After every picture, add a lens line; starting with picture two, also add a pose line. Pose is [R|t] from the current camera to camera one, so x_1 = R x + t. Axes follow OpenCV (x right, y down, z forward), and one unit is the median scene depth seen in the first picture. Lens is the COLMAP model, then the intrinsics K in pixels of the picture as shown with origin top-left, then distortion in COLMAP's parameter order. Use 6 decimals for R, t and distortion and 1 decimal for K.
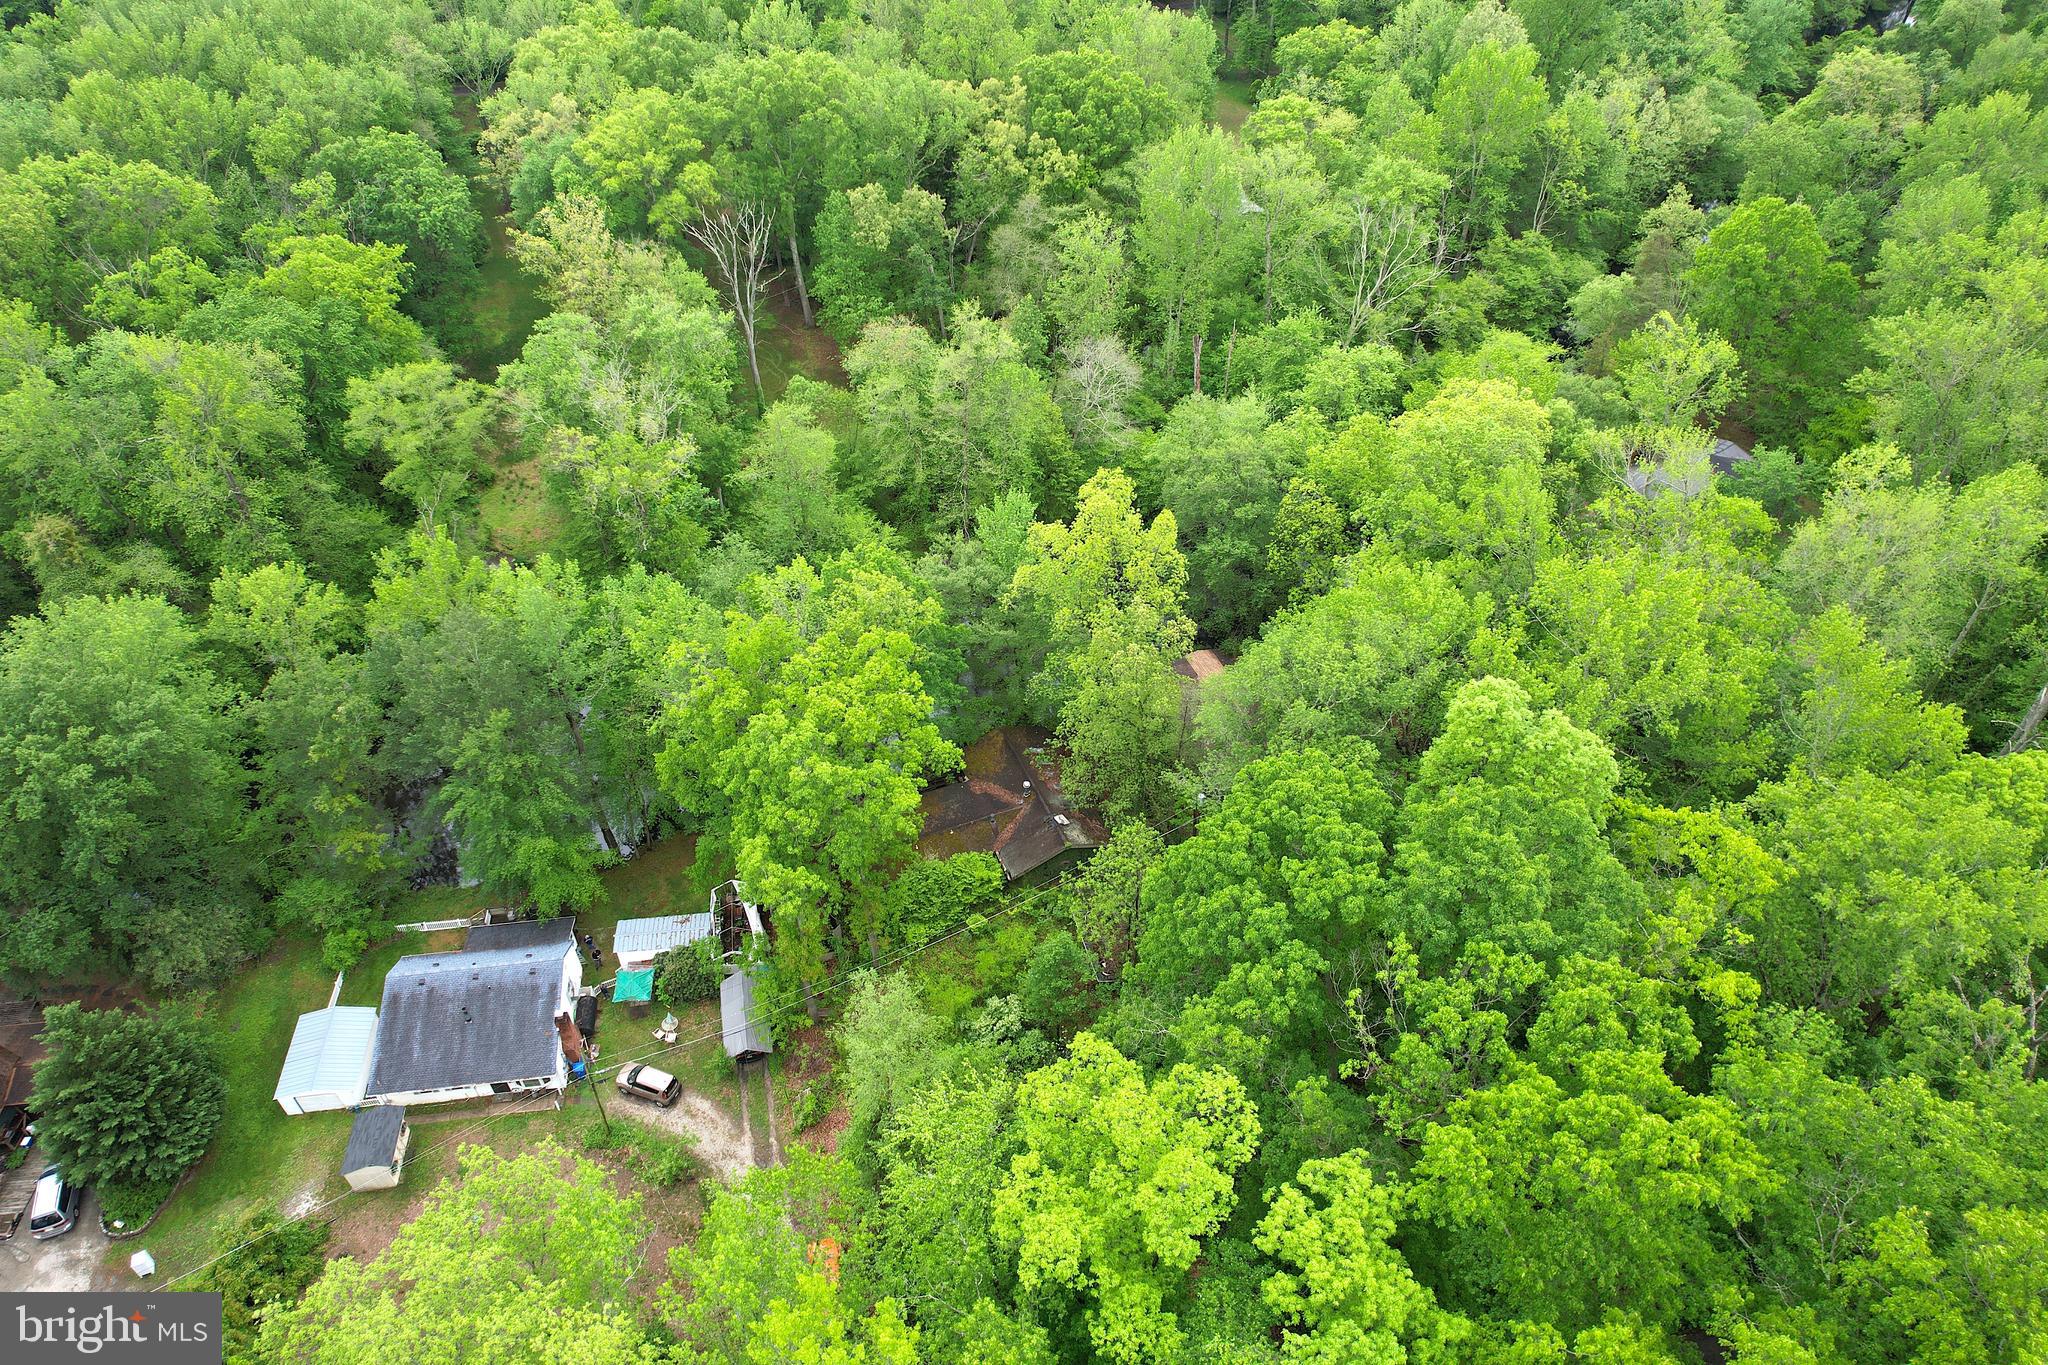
lens RADIAL K [[1313.1, 0, 1024.0], [0, 1313.1, 682.5], [0, 0, 1]] dist [-0.071061, 0.065564]
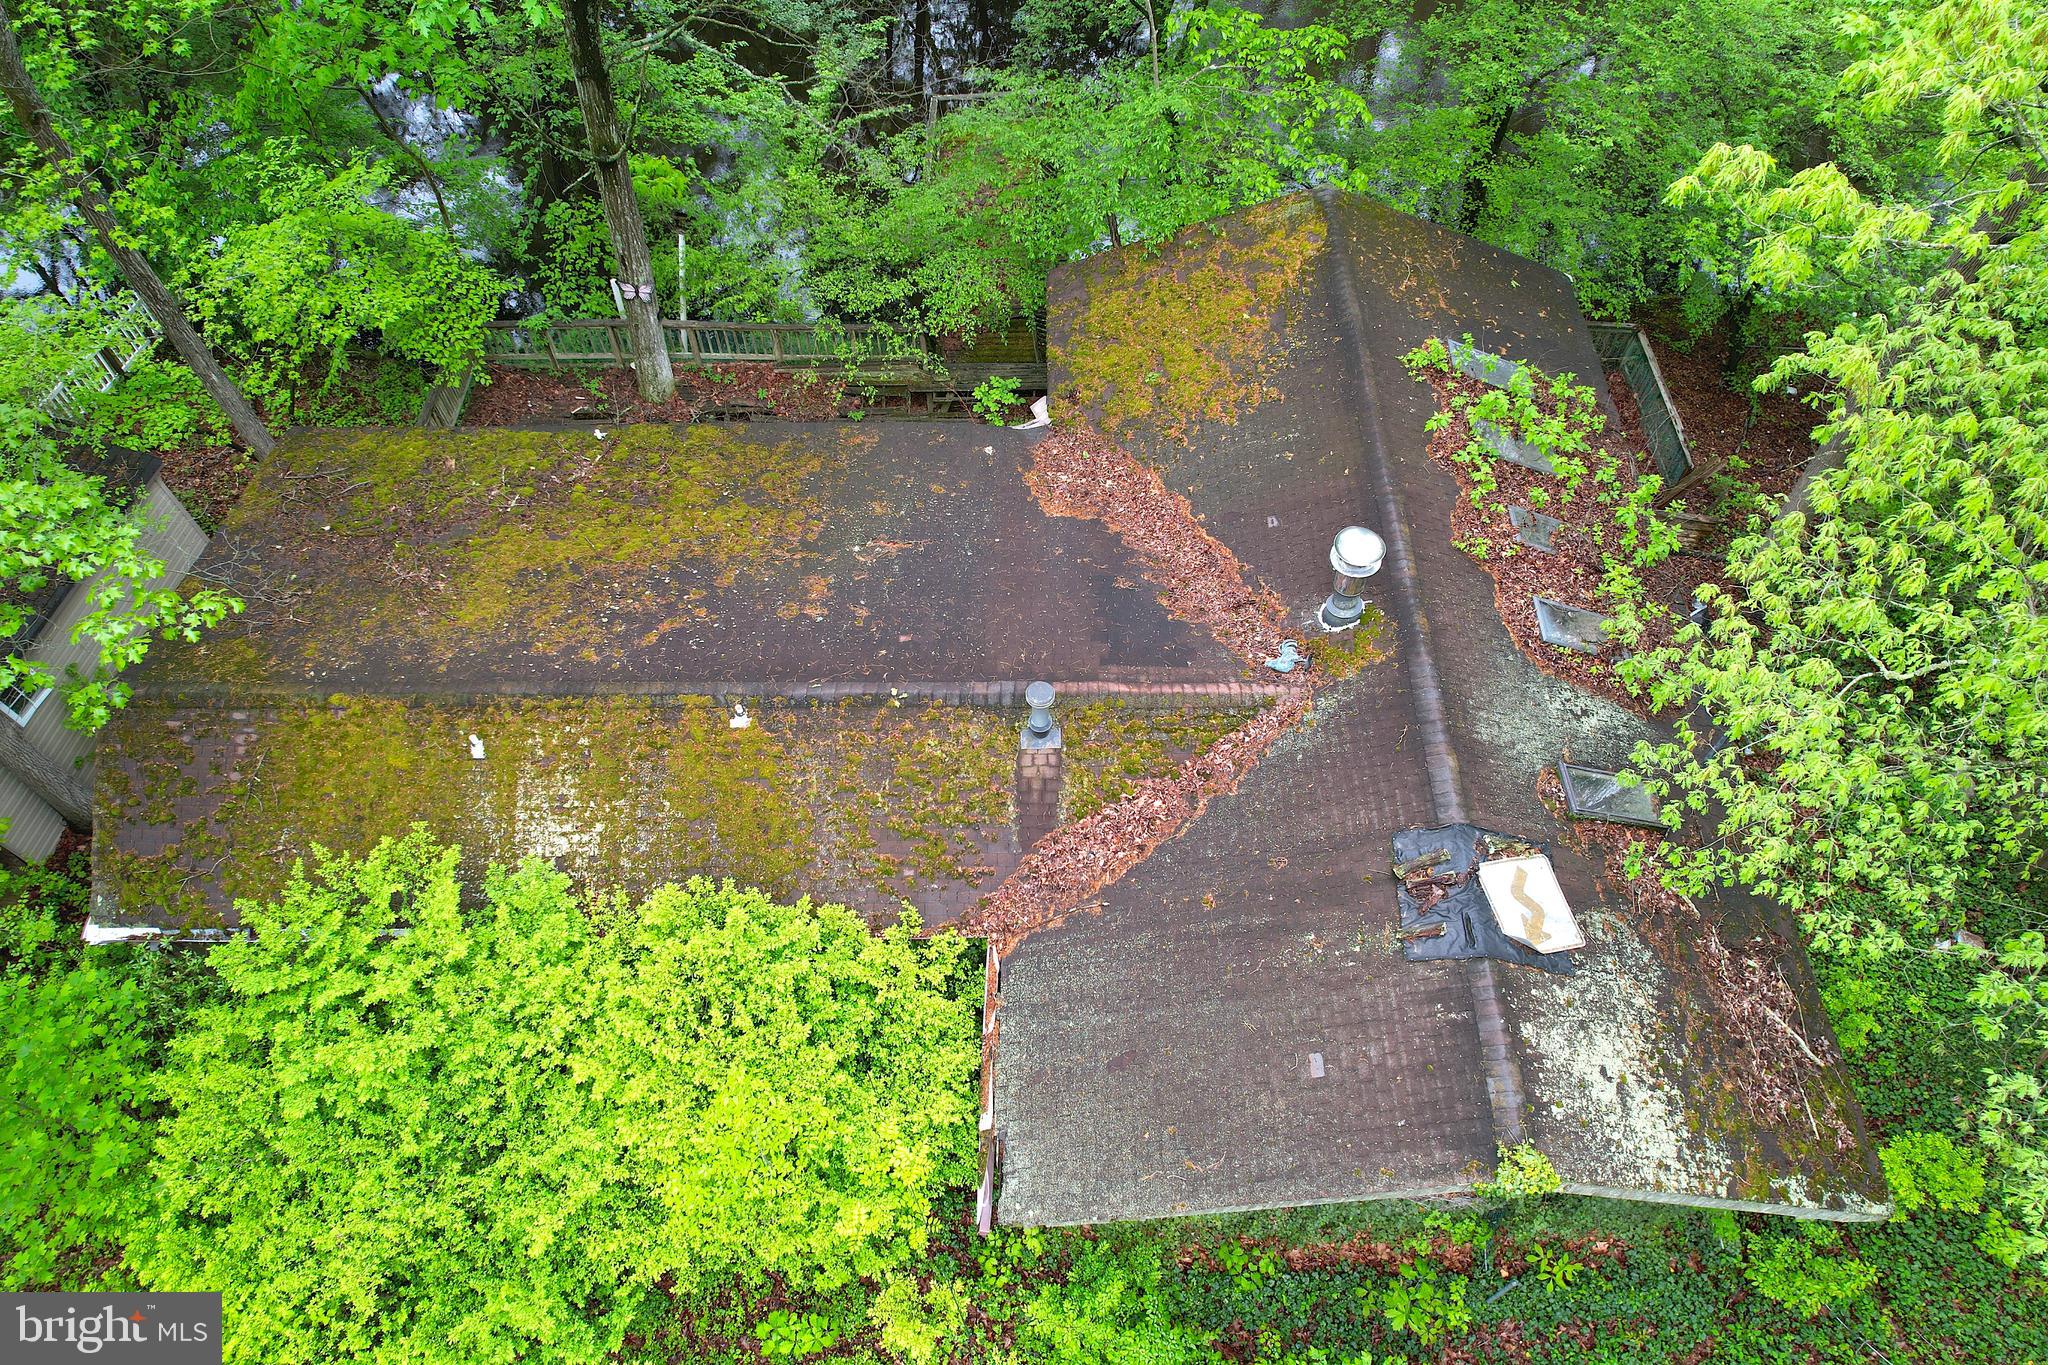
lens RADIAL K [[1313.1, 0, 1024.0], [0, 1313.1, 682.5], [0, 0, 1]] dist [-0.071061, 0.065564]
pose [[0.920615, 0.319832, -0.223998, 0.005102], [-0.257998, 0.928841, 0.265878, 0.067580], [0.293095, -0.186981, 0.937621, 0.922695]]
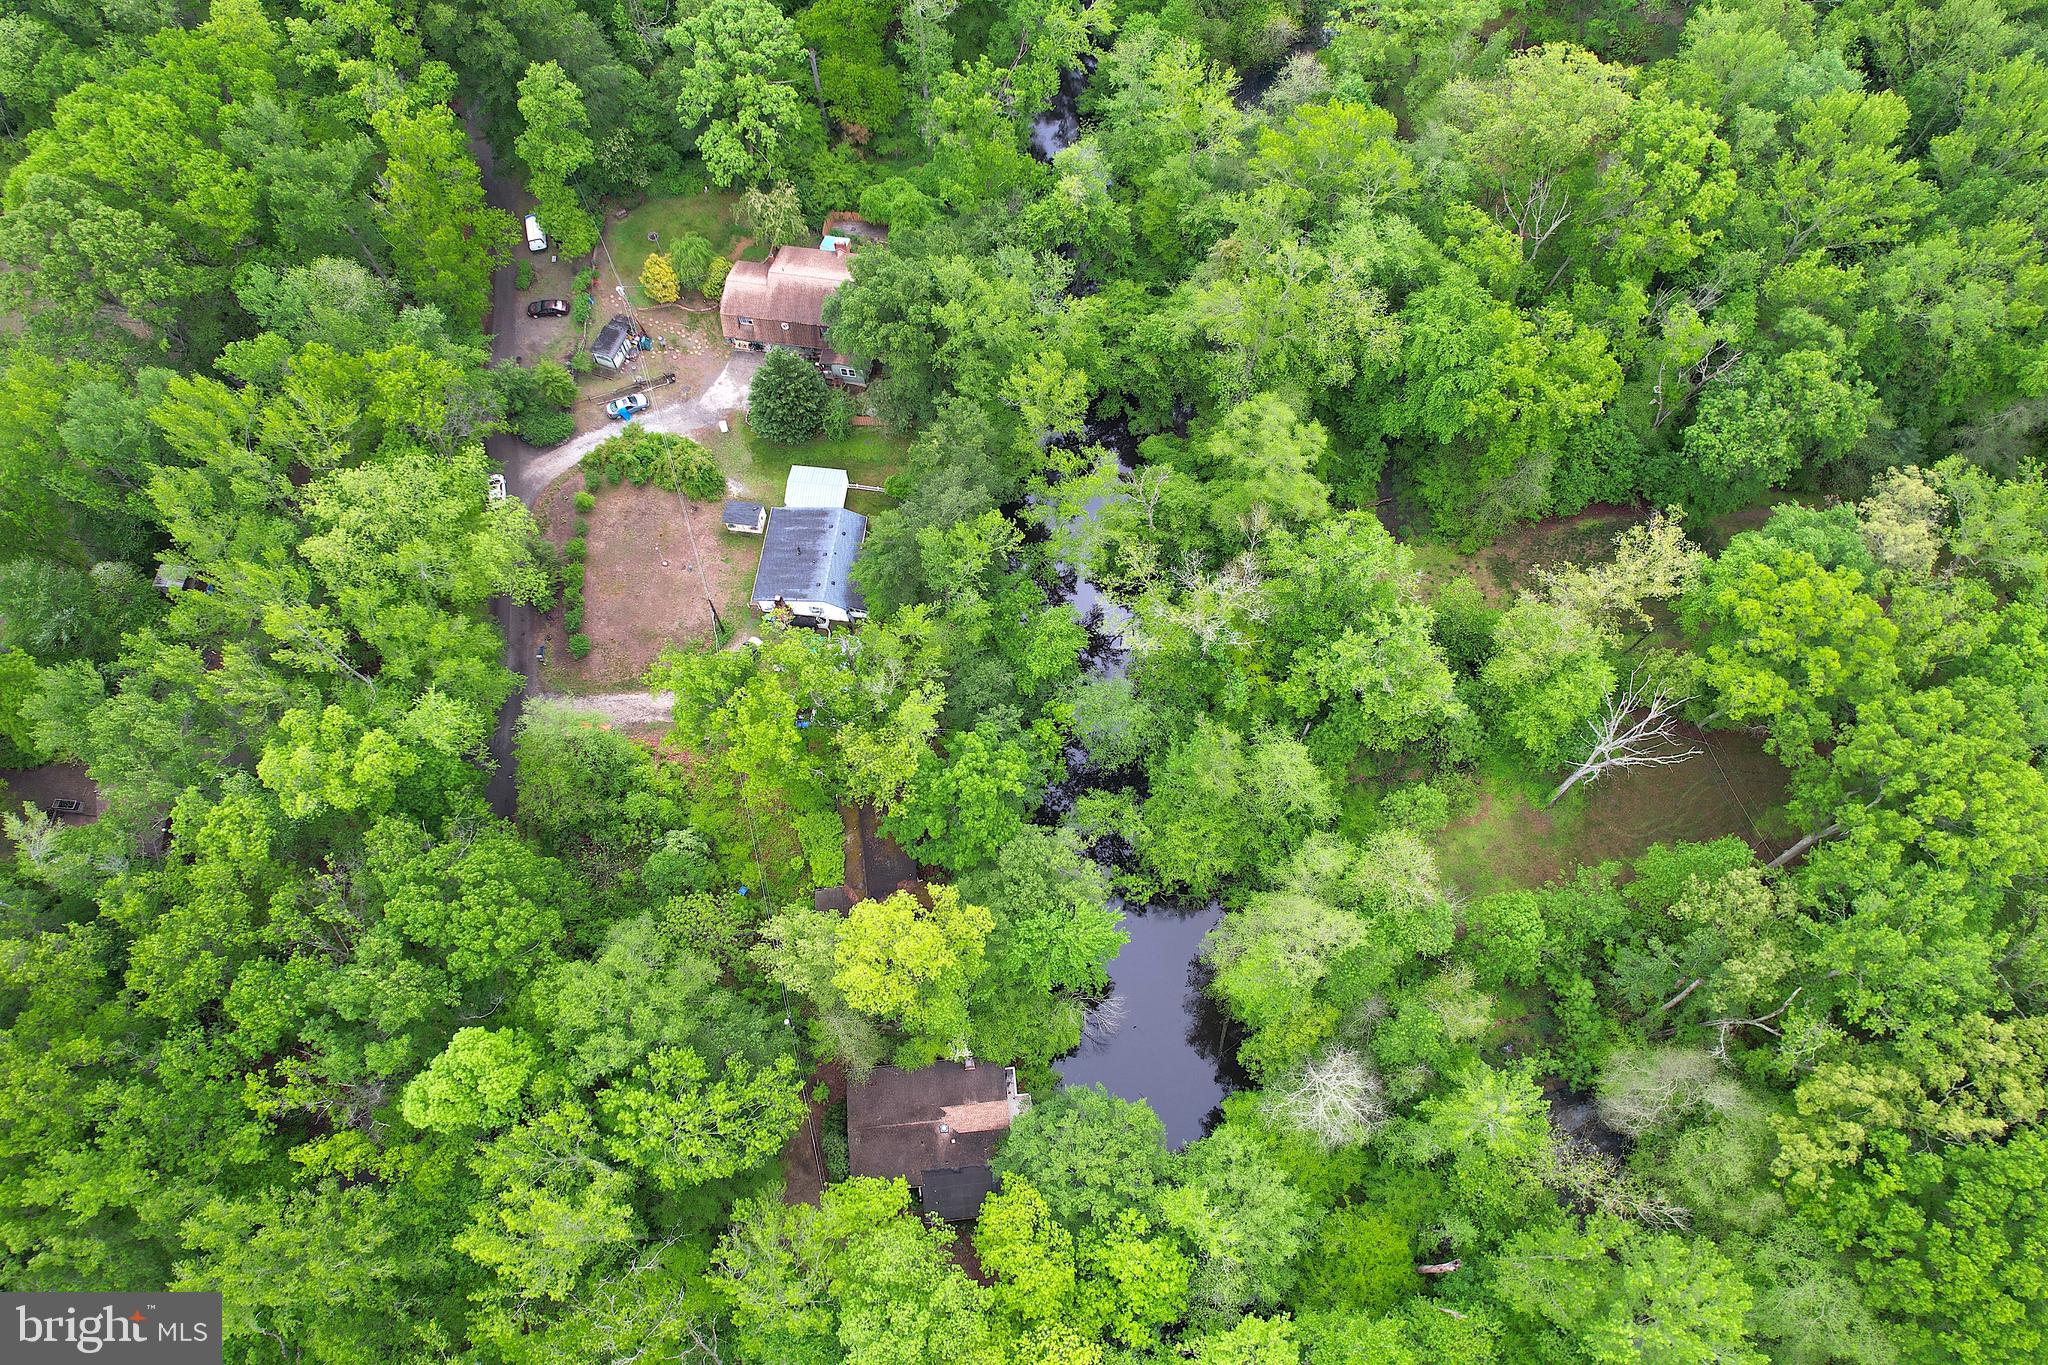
lens RADIAL K [[1313.1, 0, 1024.0], [0, 1313.1, 682.5], [0, 0, 1]] dist [-0.071061, 0.065564]
pose [[-0.244070, 0.895725, -0.371628, 0.261239], [-0.666366, 0.123506, 0.735325, -1.074957], [0.704547, 0.427111, 0.566736, 0.287814]]
